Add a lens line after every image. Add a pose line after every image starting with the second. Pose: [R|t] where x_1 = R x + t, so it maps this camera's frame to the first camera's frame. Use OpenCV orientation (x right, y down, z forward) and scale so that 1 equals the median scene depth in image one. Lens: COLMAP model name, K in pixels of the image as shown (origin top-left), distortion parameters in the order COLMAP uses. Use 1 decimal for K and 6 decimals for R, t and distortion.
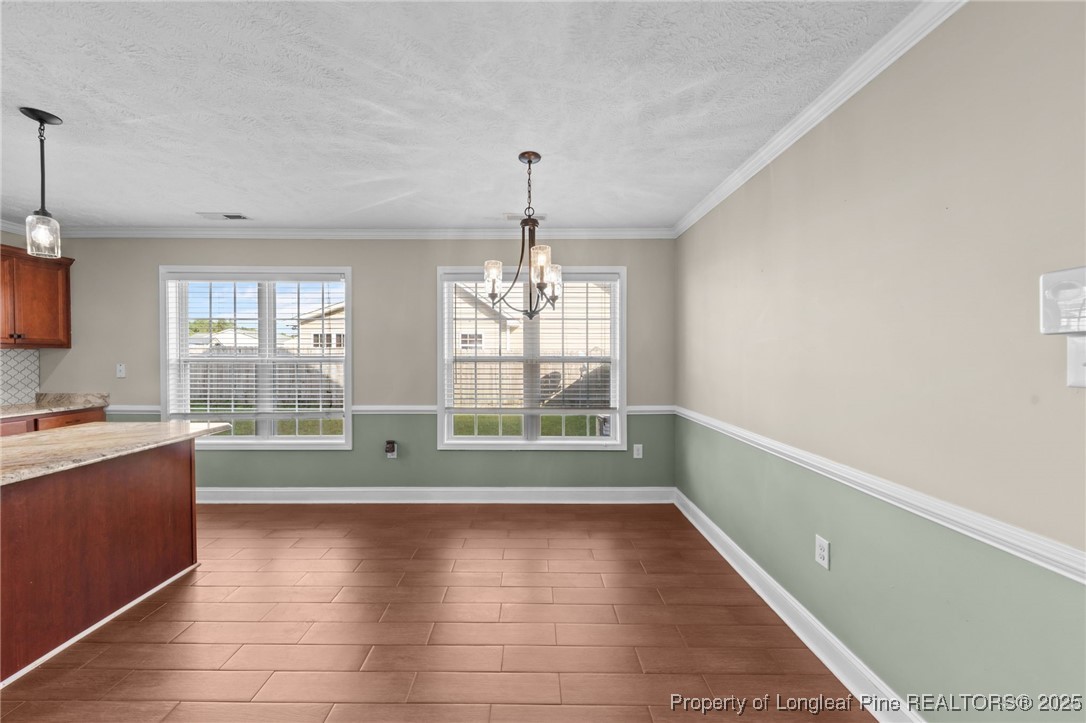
lens RADIAL K [[396.5, 0, 539.7], [0, 396.5, 358.8], [0, 0, 1]] dist [-0.002011, -0.001123]
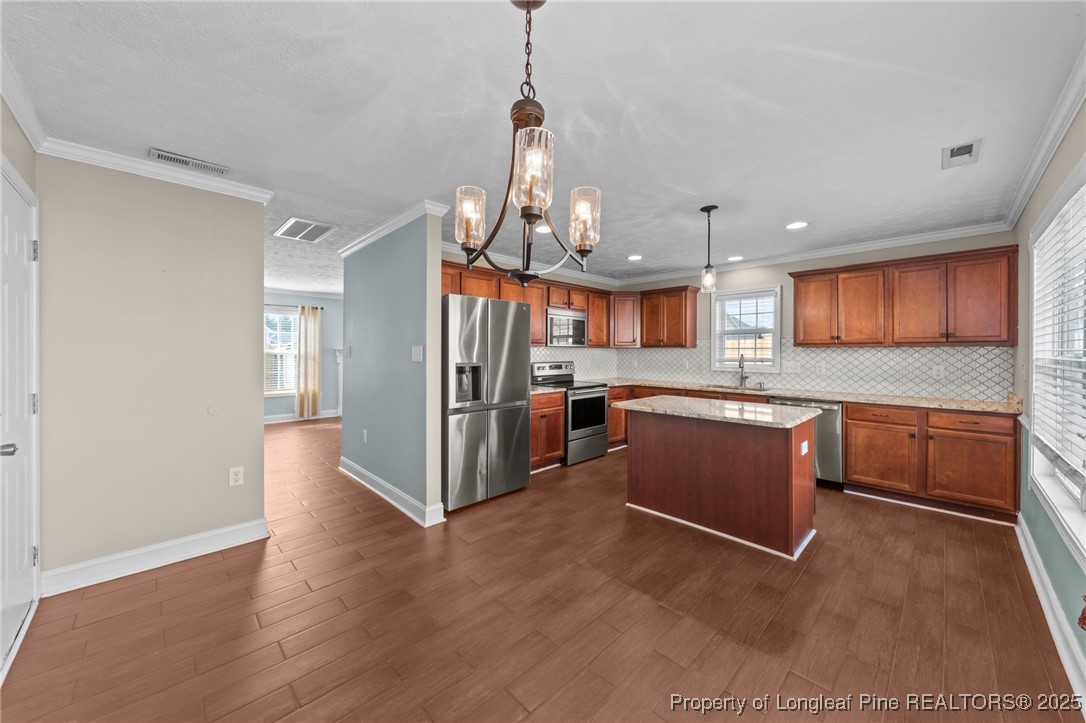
lens RADIAL K [[396.5, 0, 530.2], [0, 396.5, 351.3], [0, 0, 1]] dist [-0.002011, -0.001123]
pose [[-0.737528, -0.000270, -0.675316, 0.252327], [-0.012677, 0.999829, 0.013445, -0.012869], [0.675197, 0.018477, -0.737406, 1.027498]]
